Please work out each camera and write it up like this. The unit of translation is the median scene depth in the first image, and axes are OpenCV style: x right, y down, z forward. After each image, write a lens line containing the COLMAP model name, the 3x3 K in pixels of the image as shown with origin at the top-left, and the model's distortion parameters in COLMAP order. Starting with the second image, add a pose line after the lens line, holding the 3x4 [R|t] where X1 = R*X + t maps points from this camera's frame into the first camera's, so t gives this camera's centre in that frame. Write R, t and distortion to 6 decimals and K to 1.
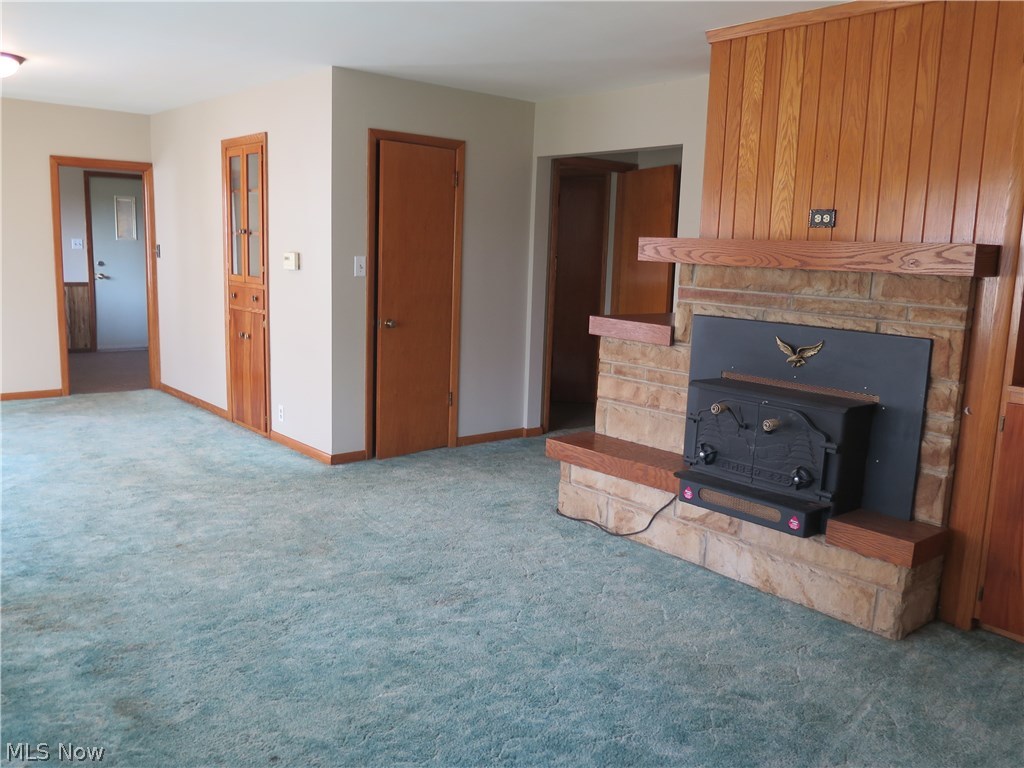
lens RADIAL K [[857.1, 0, 512.0], [0, 857.1, 384.0], [0, 0, 1]] dist [-0.023003, -0.007368]
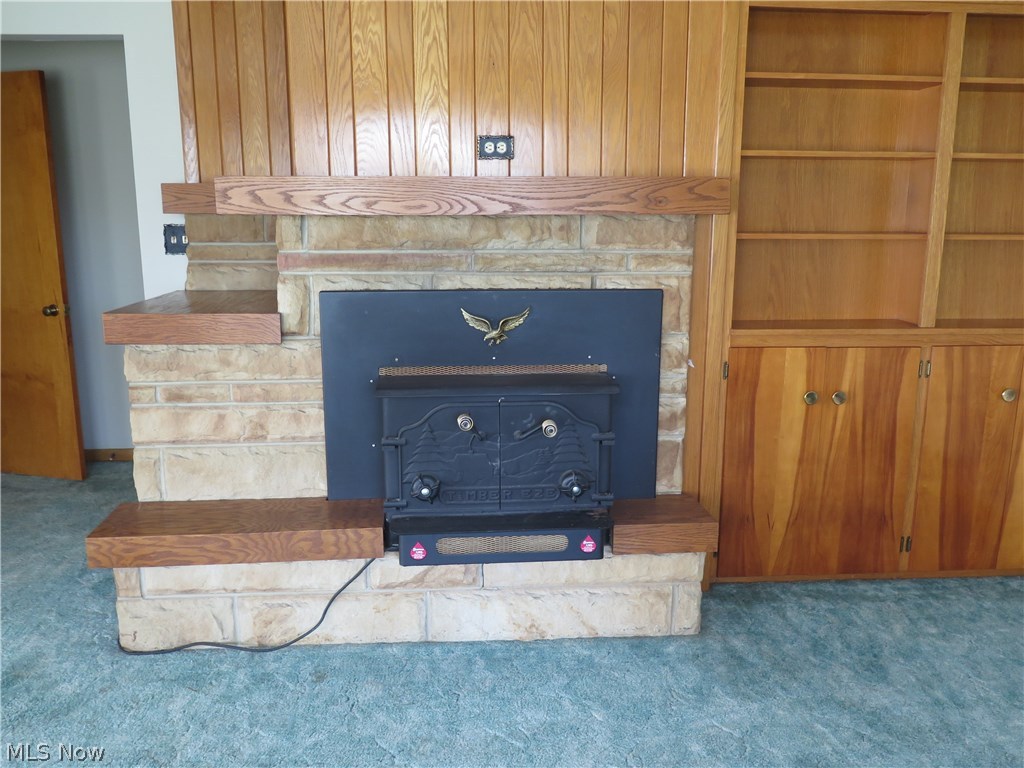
lens RADIAL K [[857.1, 0, 512.0], [0, 857.1, 386.1], [0, 0, 1]] dist [-0.023003, -0.007368]
pose [[0.582952, -0.195554, 0.788622, -0.269999], [0.147615, 0.979942, 0.133878, -0.084651], [-0.798985, 0.038368, 0.600126, 0.534219]]
